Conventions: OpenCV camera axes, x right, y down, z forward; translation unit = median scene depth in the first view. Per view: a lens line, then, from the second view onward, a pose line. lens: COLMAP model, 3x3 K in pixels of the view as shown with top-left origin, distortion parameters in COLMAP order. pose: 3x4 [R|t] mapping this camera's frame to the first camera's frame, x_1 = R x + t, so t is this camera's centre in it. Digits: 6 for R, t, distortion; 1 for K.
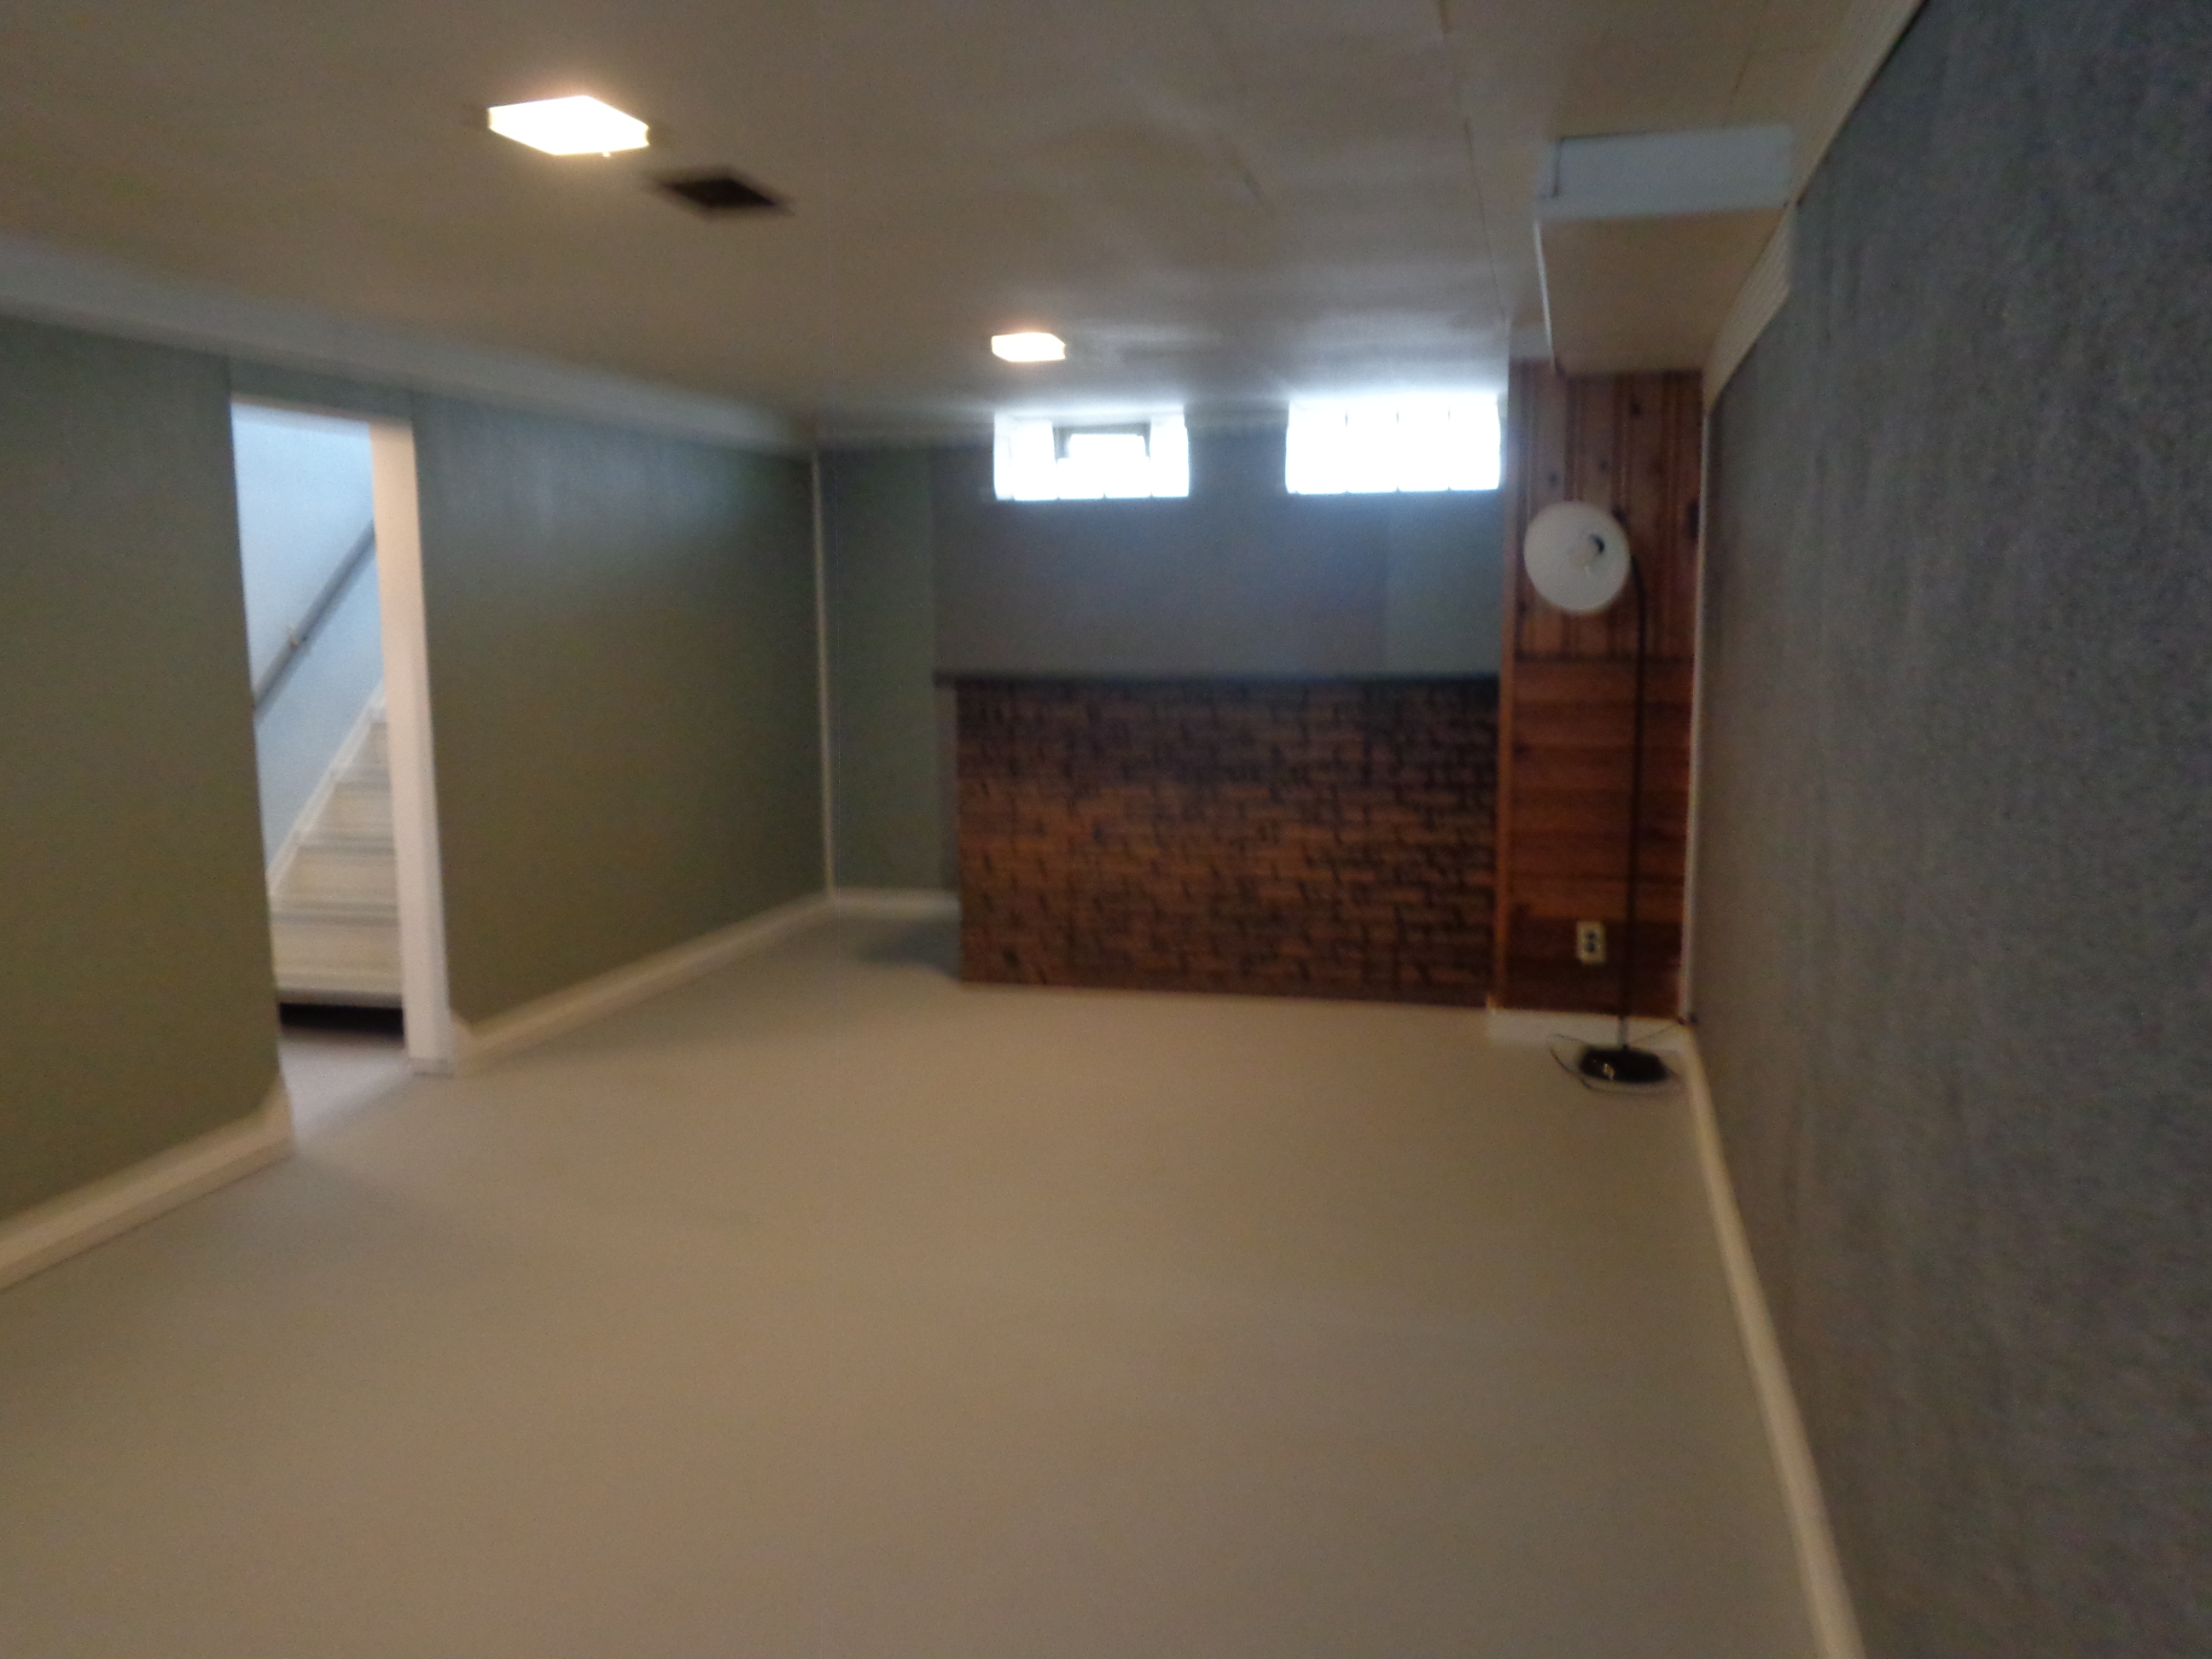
lens RADIAL K [[1669.7, 0, 1104.4], [0, 1669.7, 832.9], [0, 0, 1]] dist [0.000053, 0.009395]
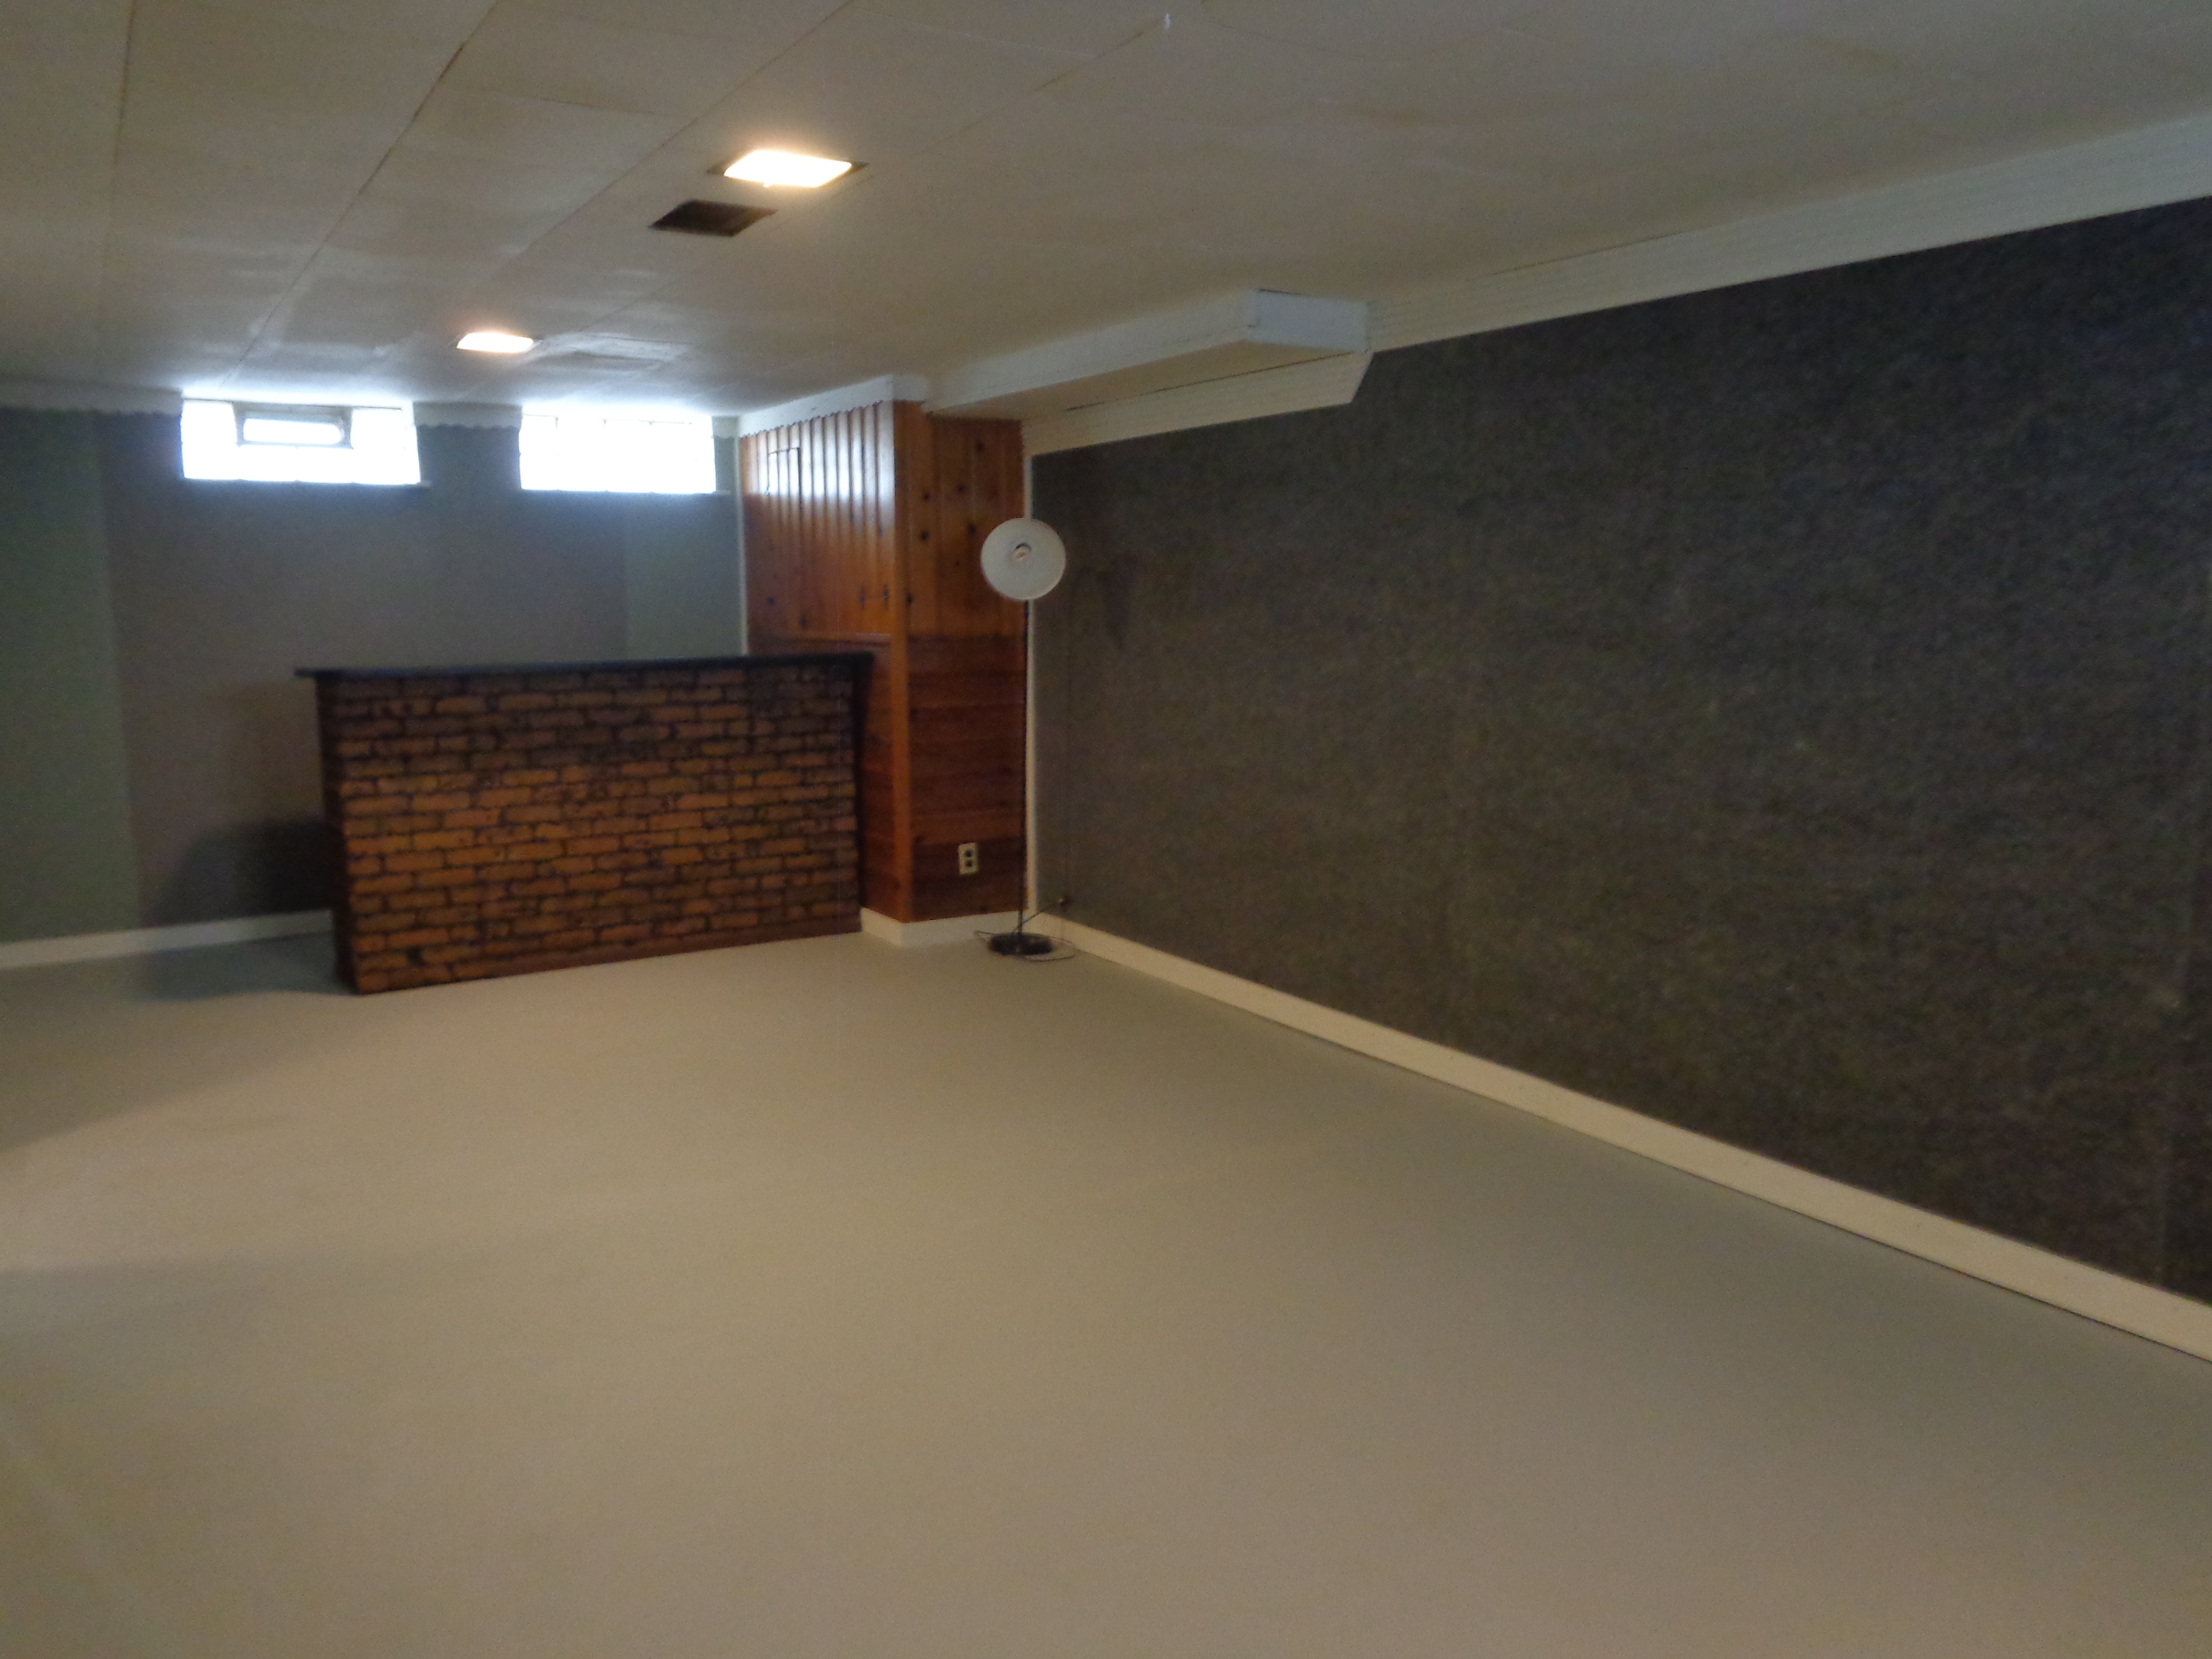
lens RADIAL K [[1669.7, 0, 1100.0], [0, 1669.7, 825.5], [0, 0, 1]] dist [0.000053, 0.009395]
pose [[0.678309, -0.096402, 0.728425, -0.512960], [0.100065, 0.994240, 0.038400, 0.000488], [-0.727931, 0.046843, 0.684048, 0.040116]]
